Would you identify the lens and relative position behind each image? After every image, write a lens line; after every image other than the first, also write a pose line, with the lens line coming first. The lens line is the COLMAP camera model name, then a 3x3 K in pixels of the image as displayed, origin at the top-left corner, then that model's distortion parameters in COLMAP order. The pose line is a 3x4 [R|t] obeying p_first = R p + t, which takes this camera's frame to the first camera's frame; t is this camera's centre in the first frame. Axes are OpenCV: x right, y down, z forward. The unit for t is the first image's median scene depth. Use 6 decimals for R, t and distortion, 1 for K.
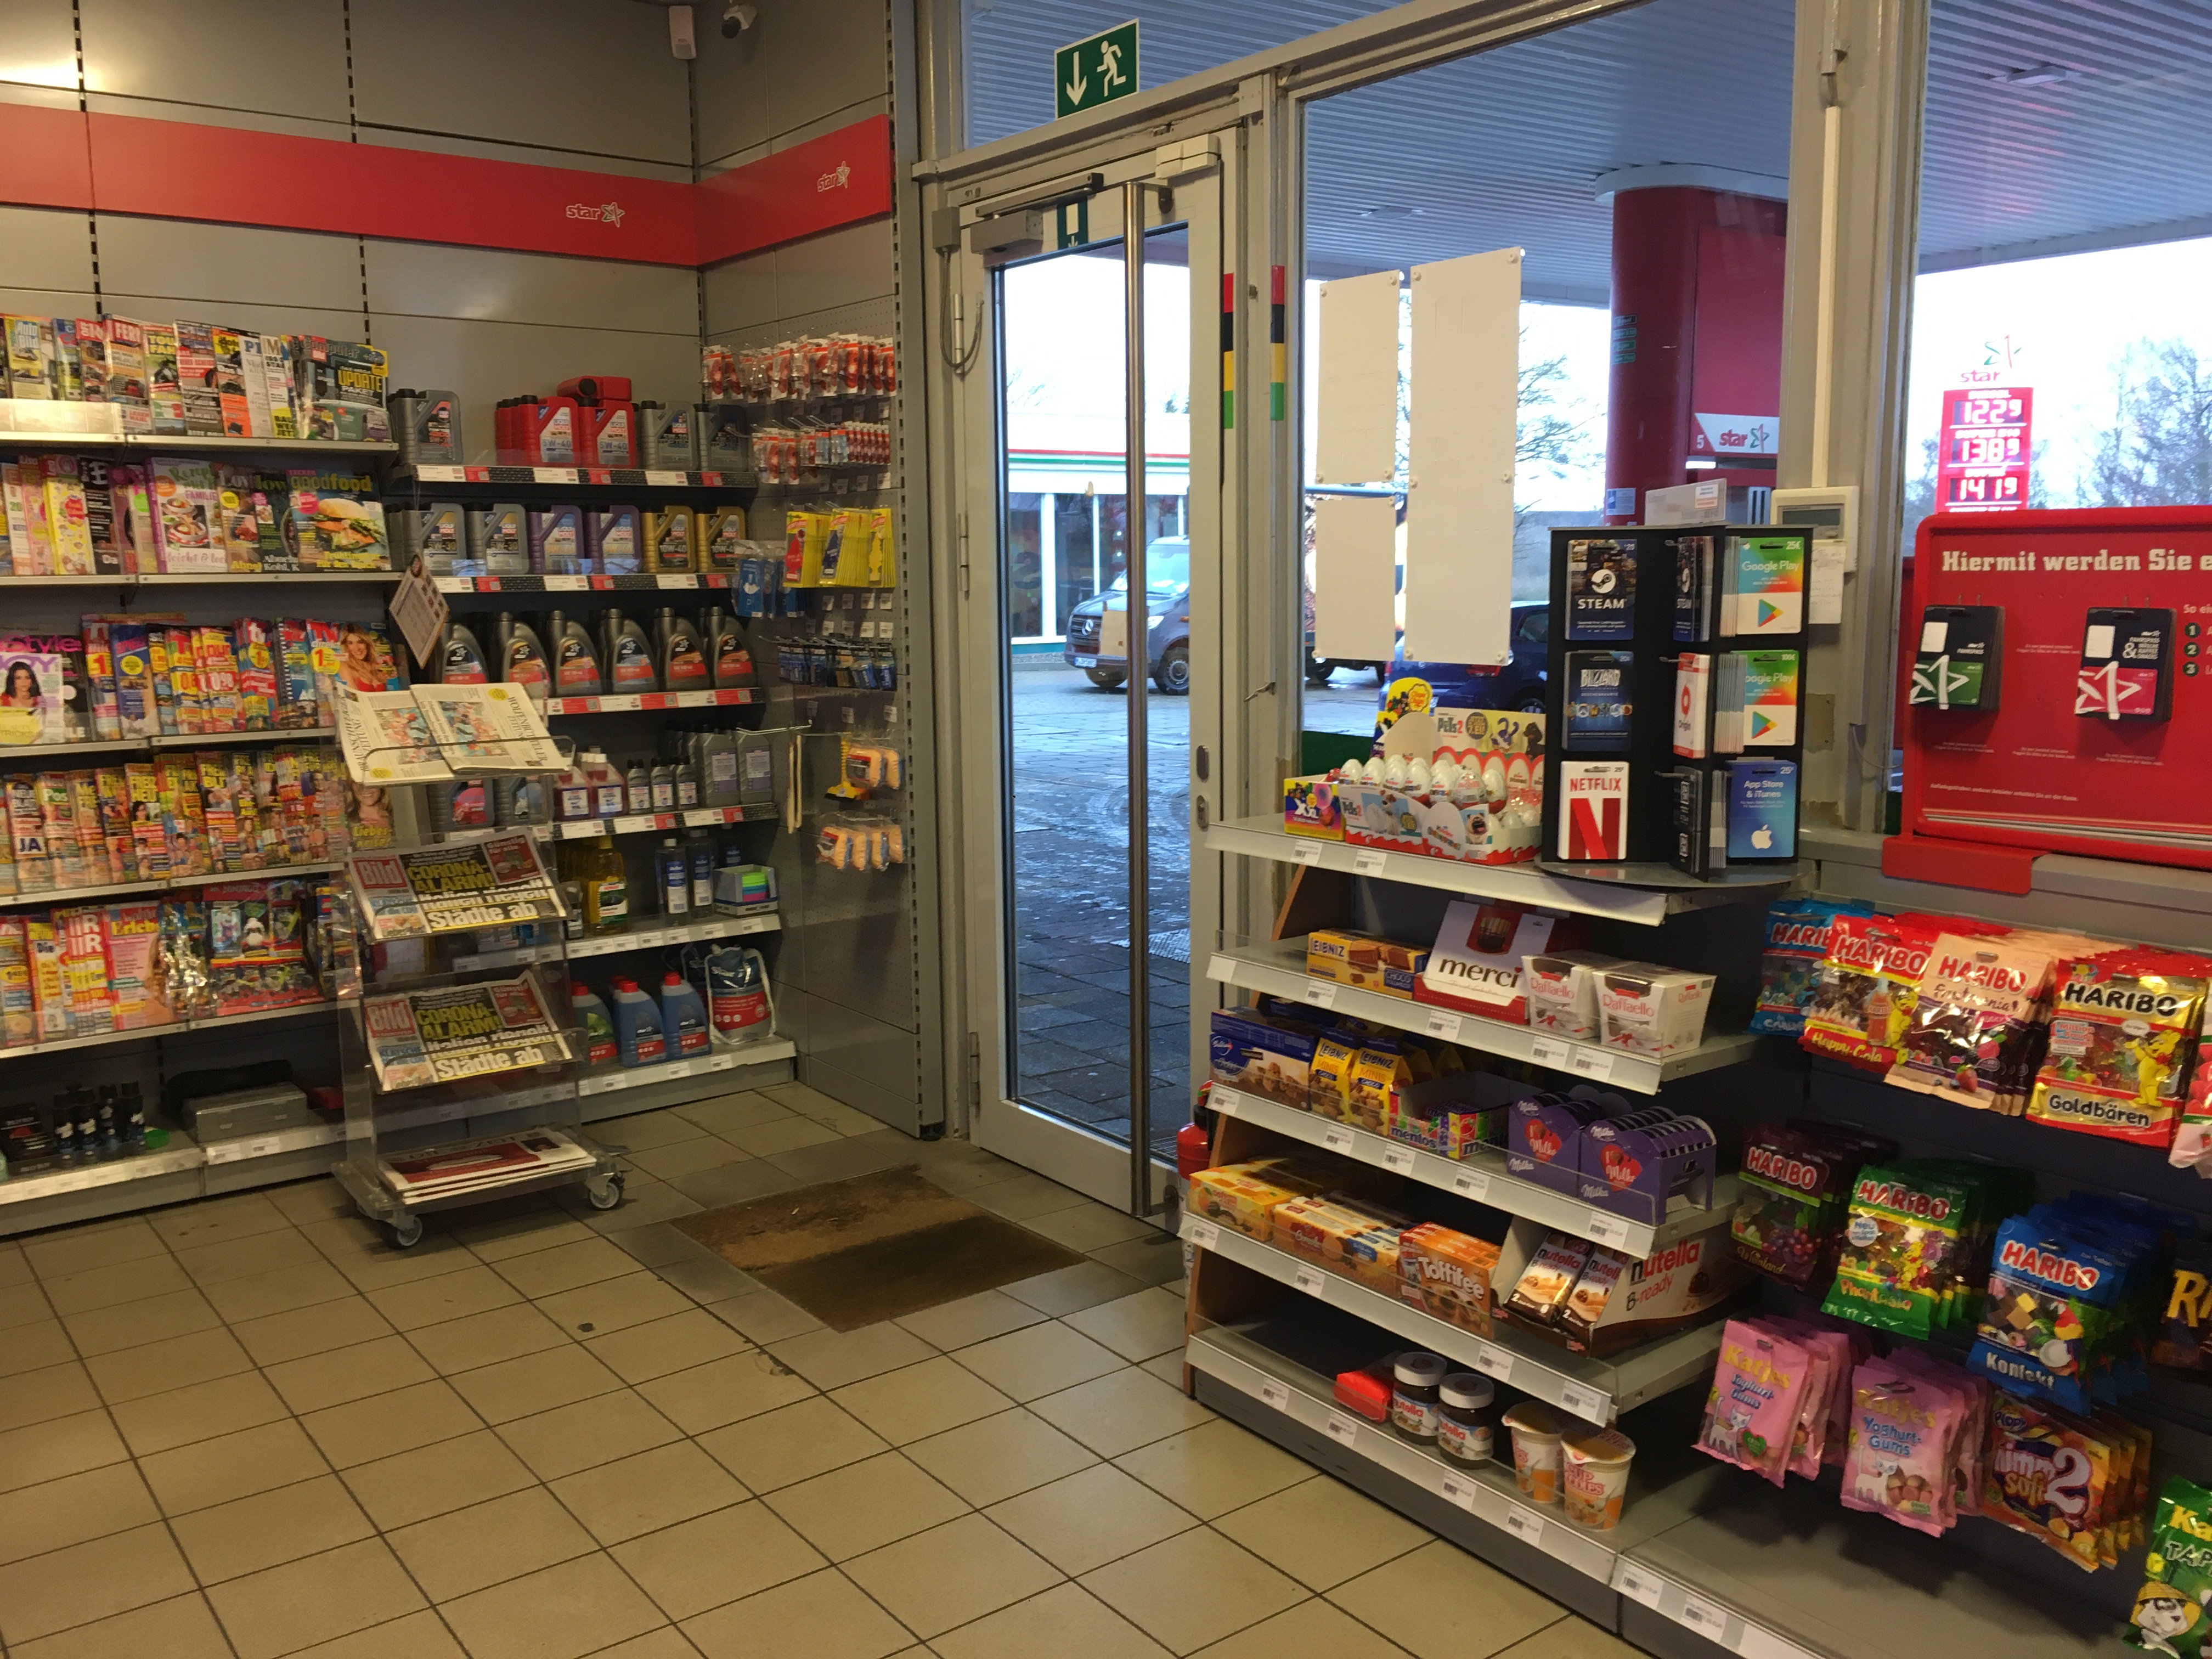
lens RADIAL K [[1878.3, 0, 1110.1], [0, 1878.3, 820.0], [0, 0, 1]] dist [0.080071, -0.104841]
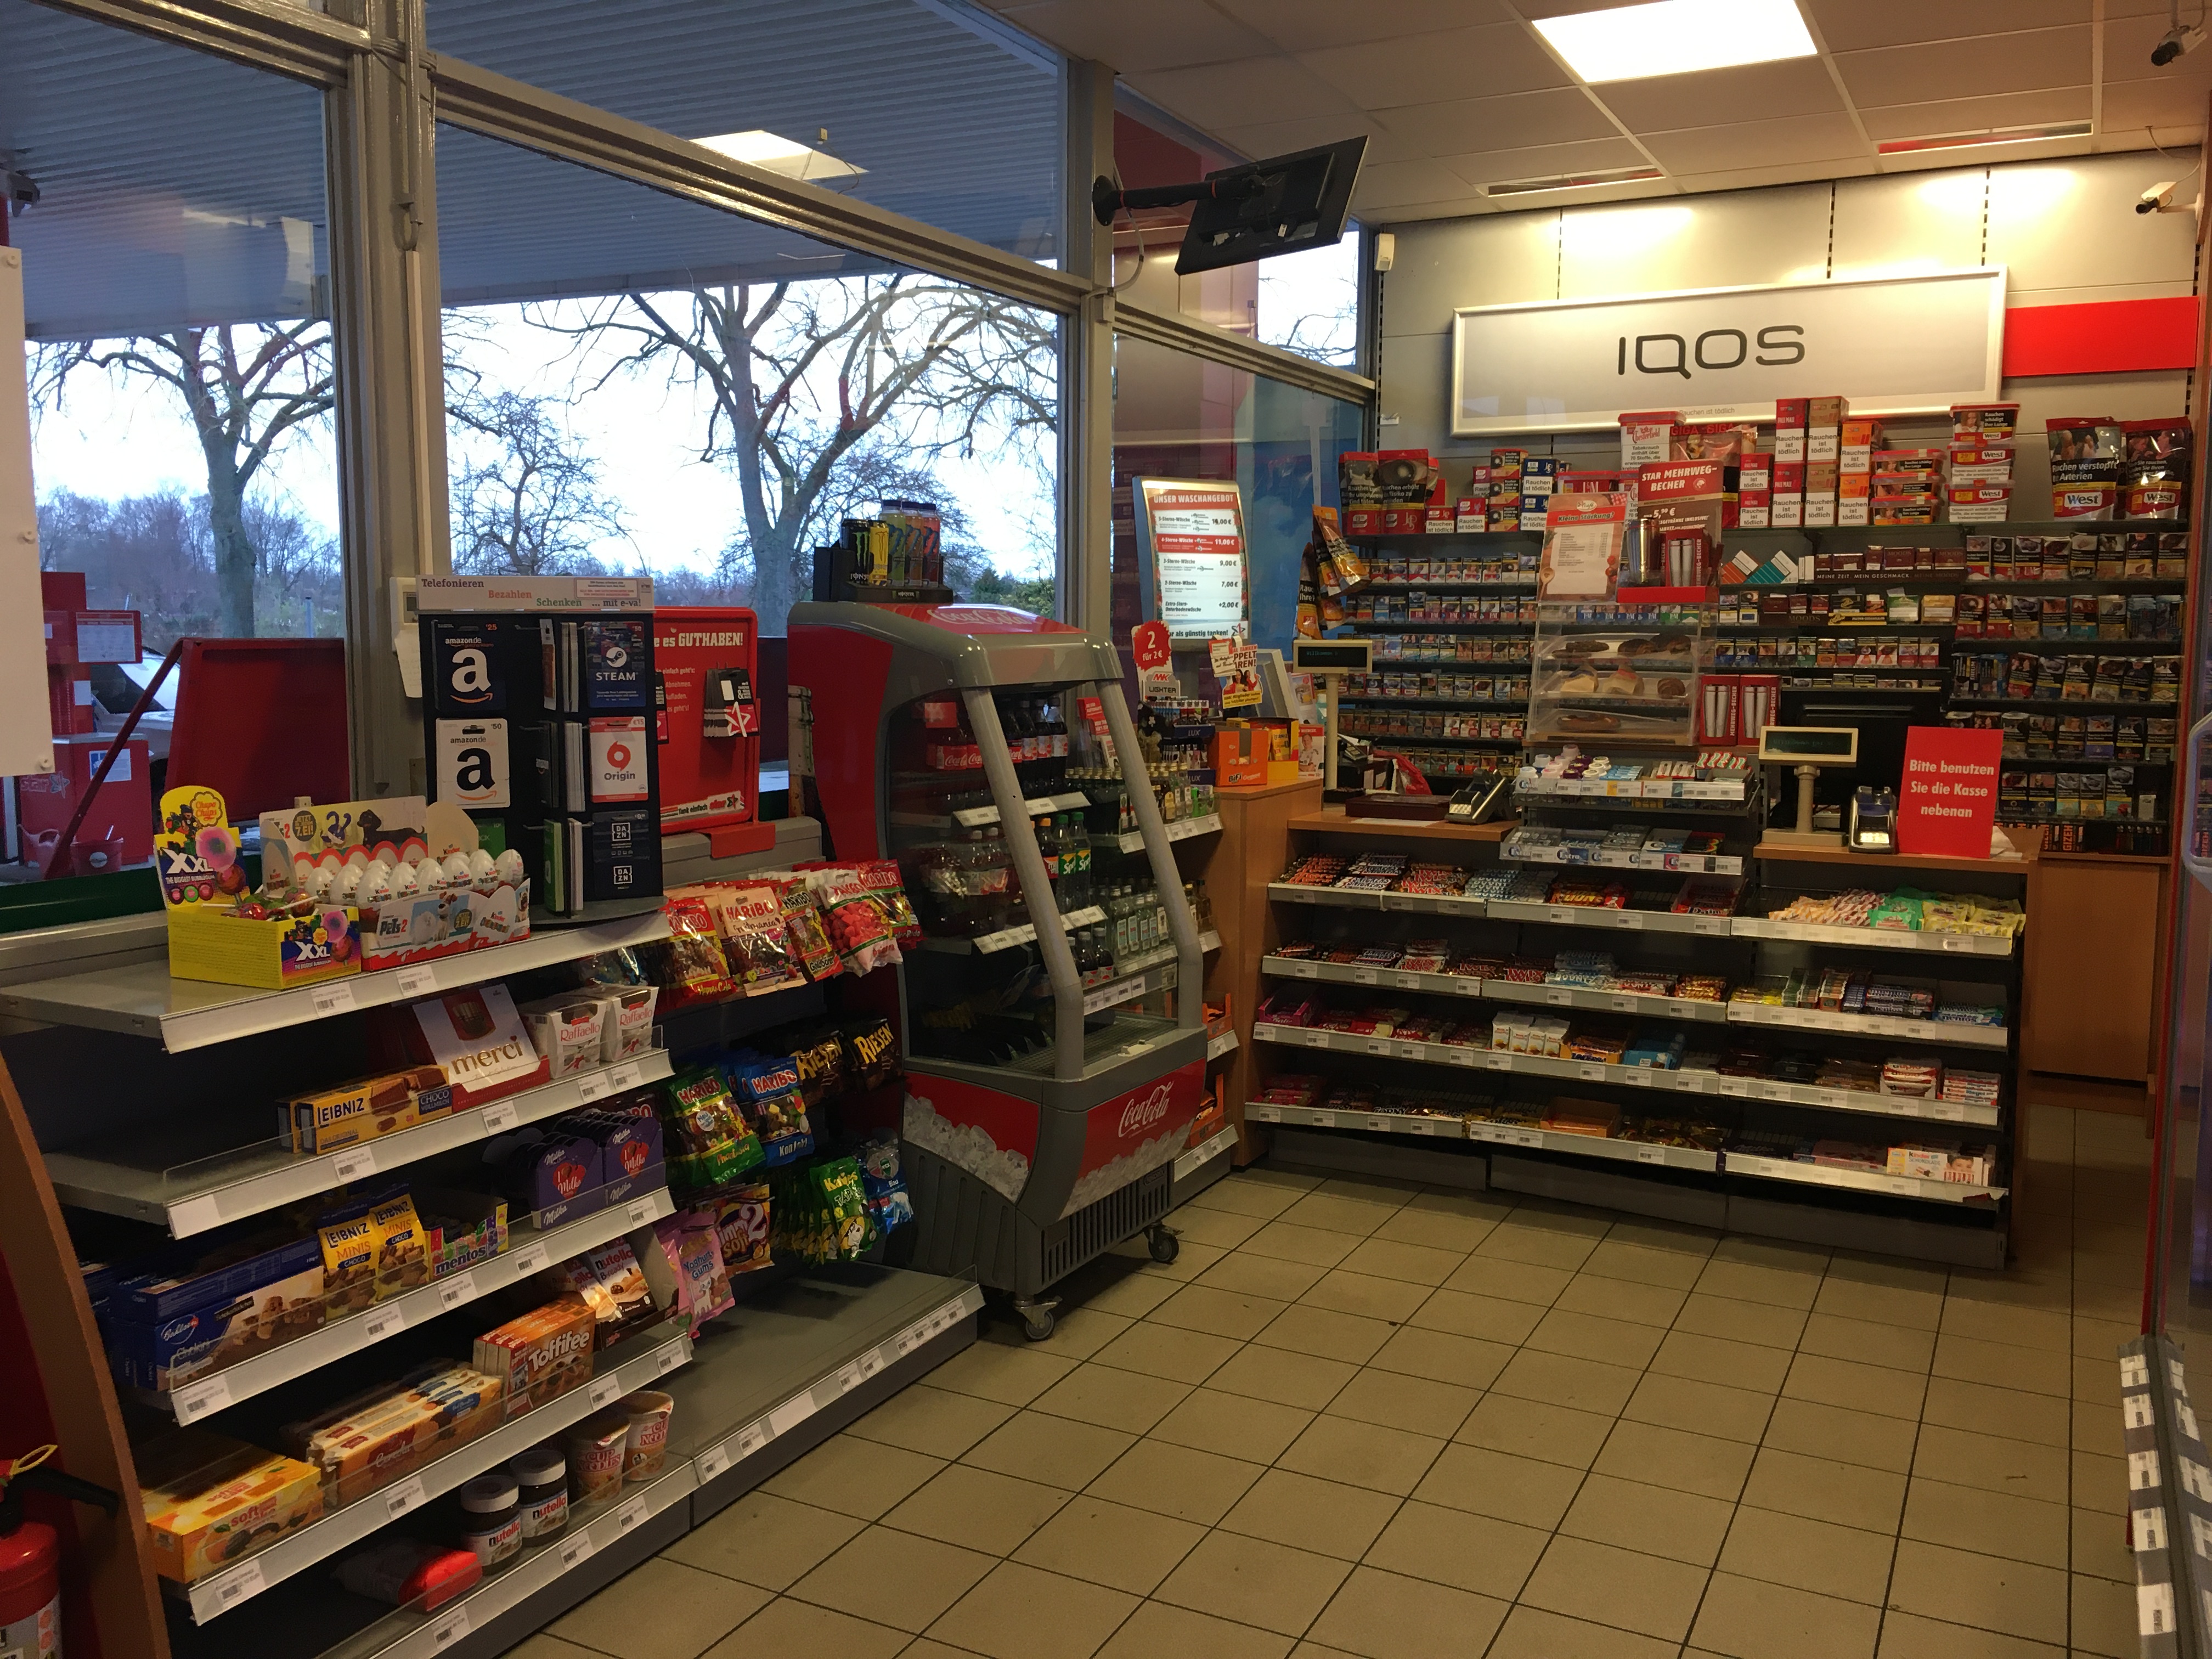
lens RADIAL K [[1878.3, 0, 1110.1], [0, 1878.3, 820.0], [0, 0, 1]] dist [0.080071, -0.104841]
pose [[-0.436138, -0.090702, 0.895297, -0.329283], [0.125197, 0.979116, 0.160183, -0.063425], [-0.891128, 0.181950, -0.415674, 0.441249]]
